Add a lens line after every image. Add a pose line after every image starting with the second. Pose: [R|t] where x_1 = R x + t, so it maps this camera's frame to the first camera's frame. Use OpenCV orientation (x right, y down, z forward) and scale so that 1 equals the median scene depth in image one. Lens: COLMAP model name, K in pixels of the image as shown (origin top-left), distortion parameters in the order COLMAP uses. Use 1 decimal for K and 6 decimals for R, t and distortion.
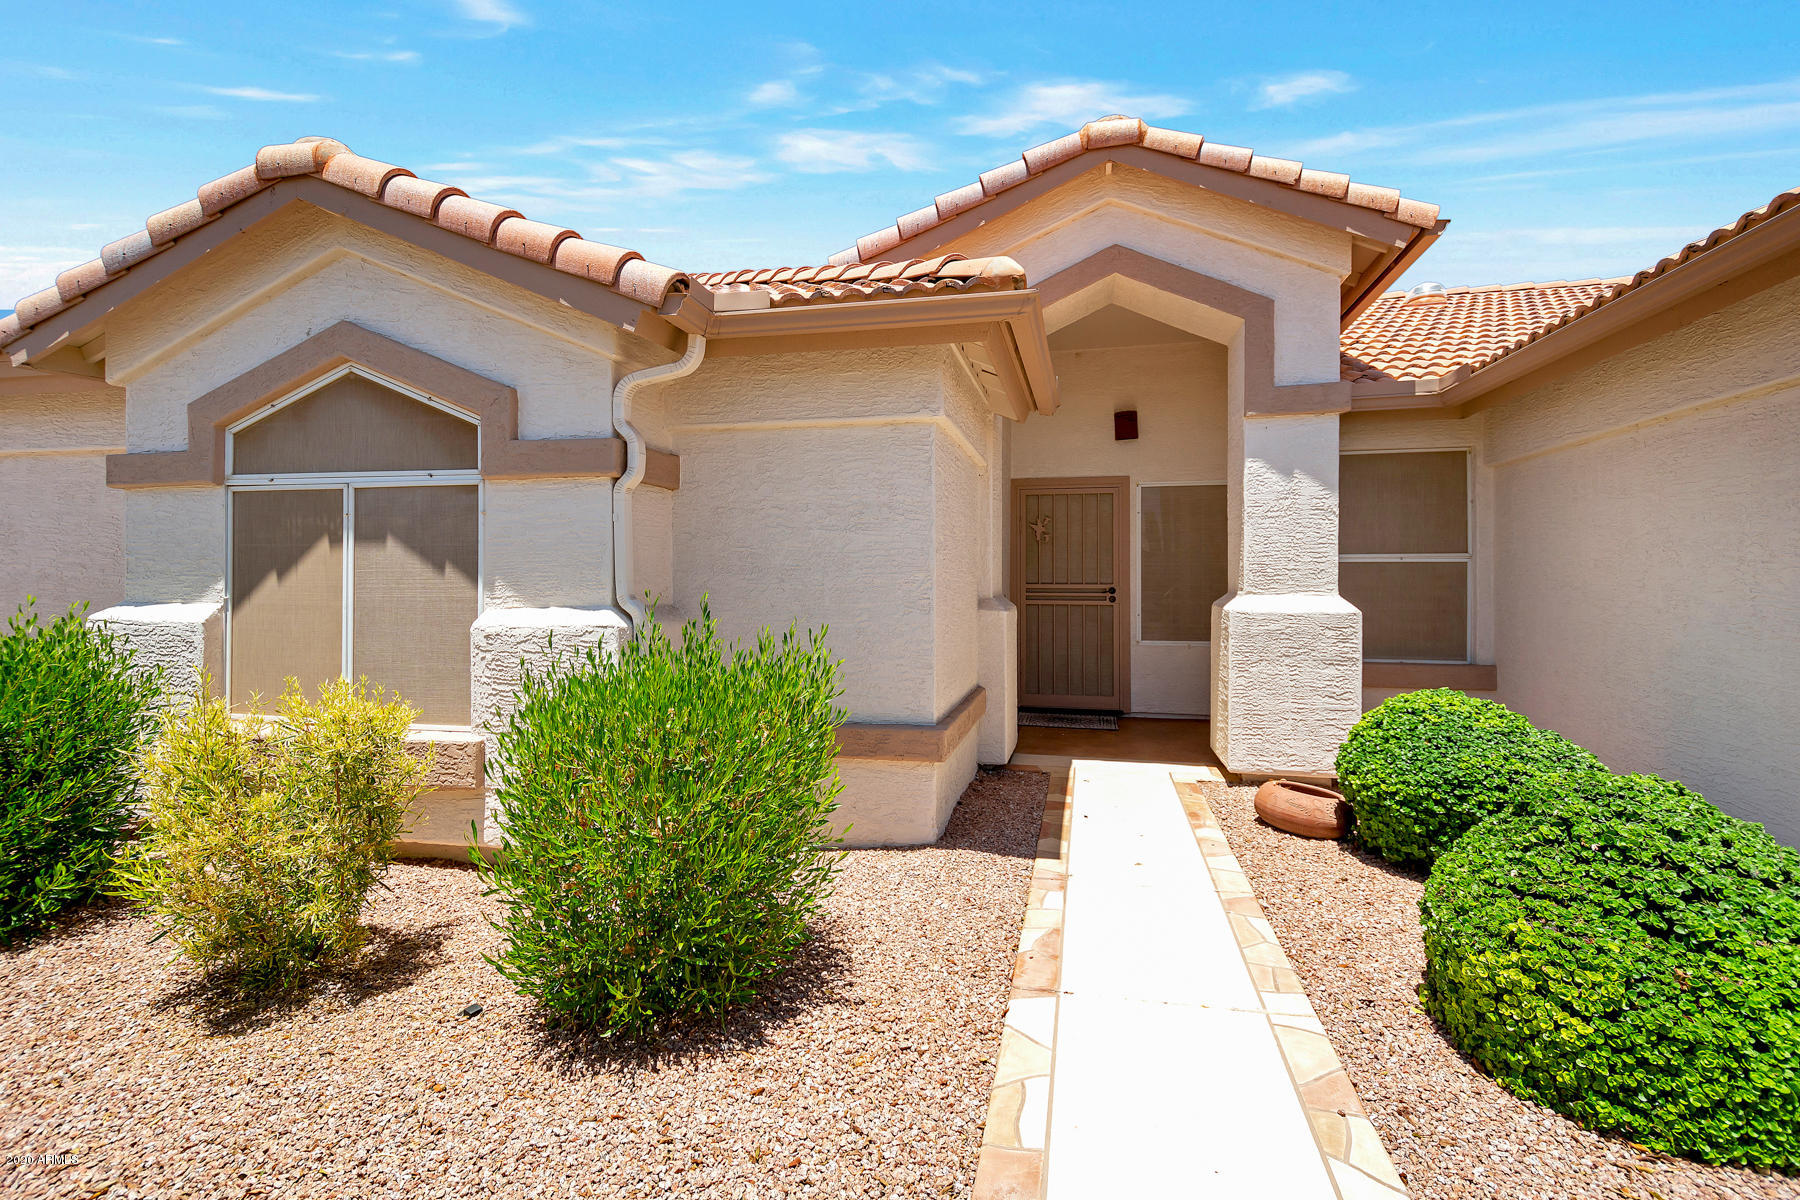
lens RADIAL K [[814.4, 0, 907.0], [0, 814.4, 582.9], [0, 0, 1]] dist [0.022130, 0.000000]
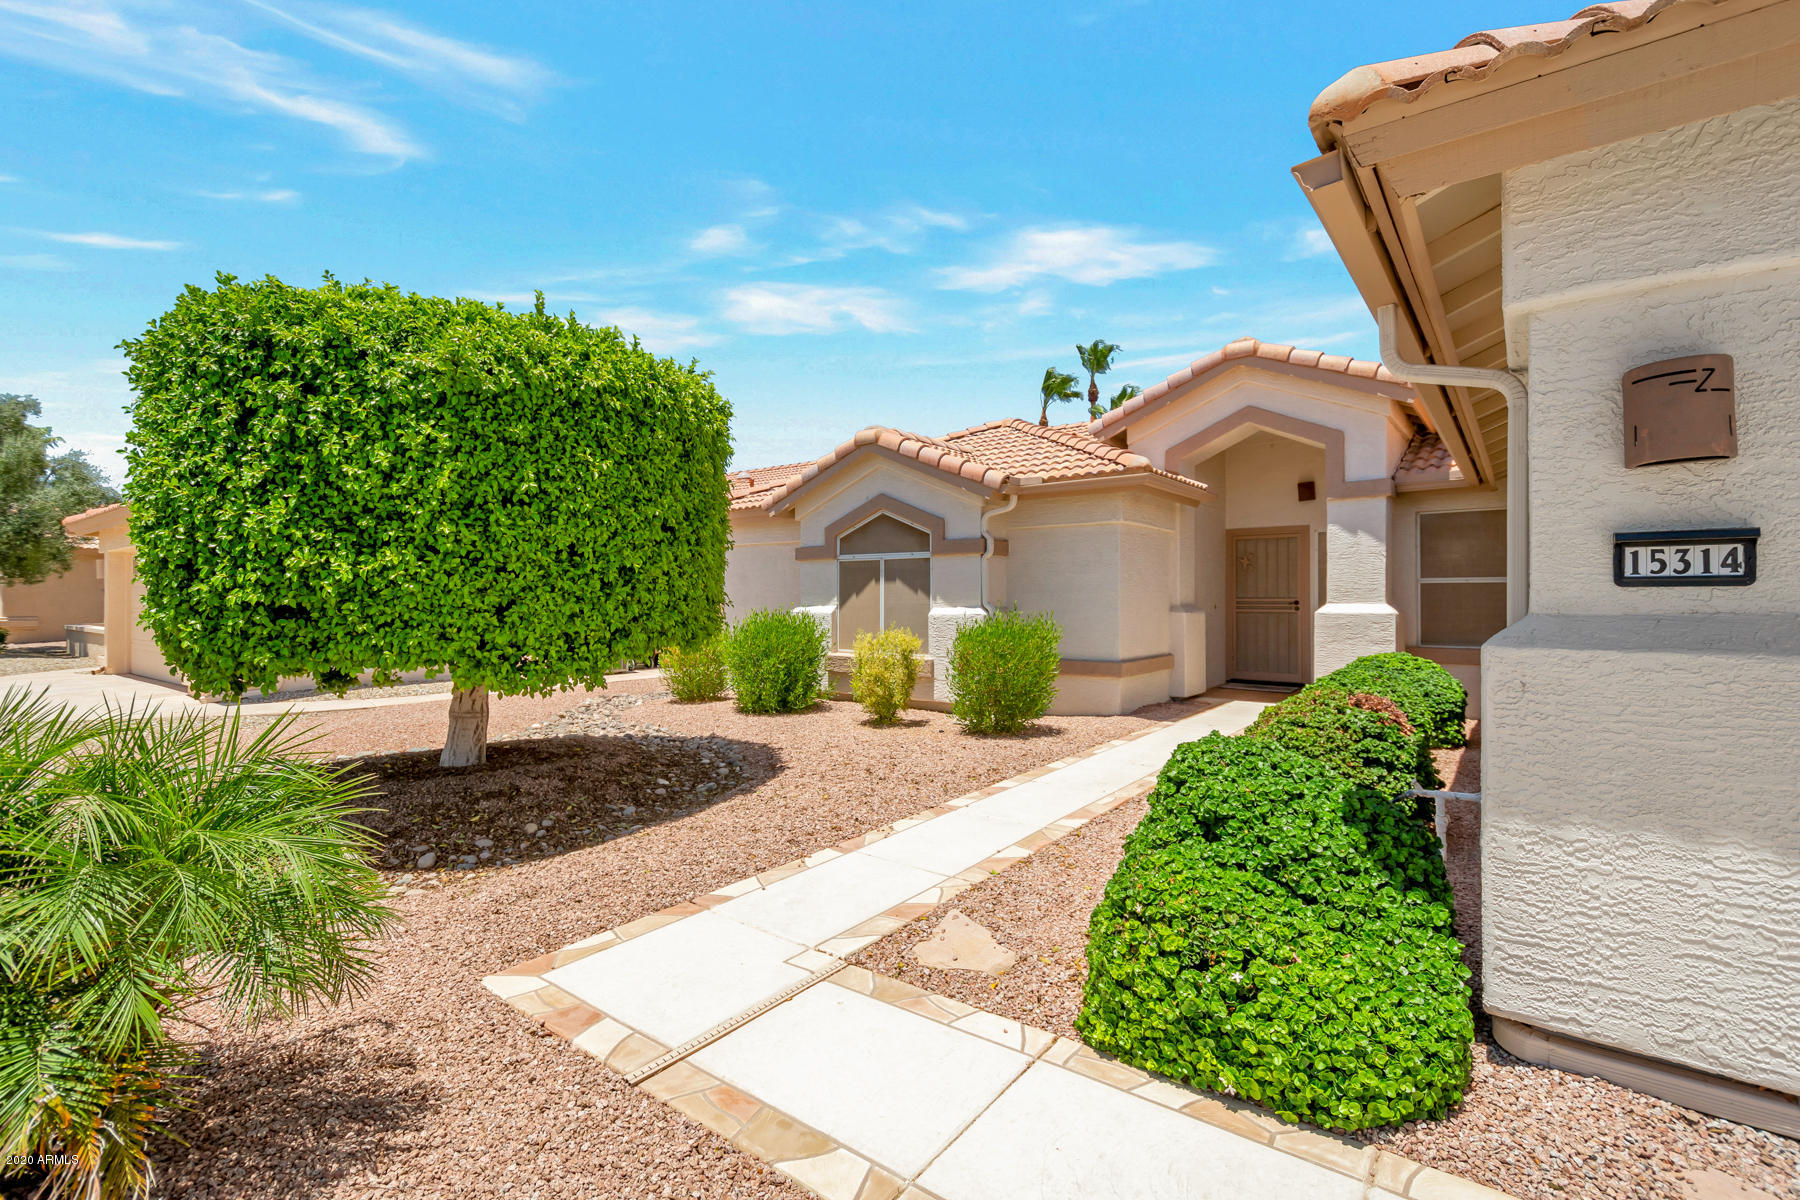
lens RADIAL K [[814.4, 0, 907.0], [0, 814.4, 582.9], [0, 0, 1]] dist [0.022130, 0.000000]
pose [[0.909878, -0.012061, -0.414700, 0.417747], [0.001849, 0.999685, -0.025018, 0.017908], [0.414871, 0.021996, 0.909614, -1.219054]]
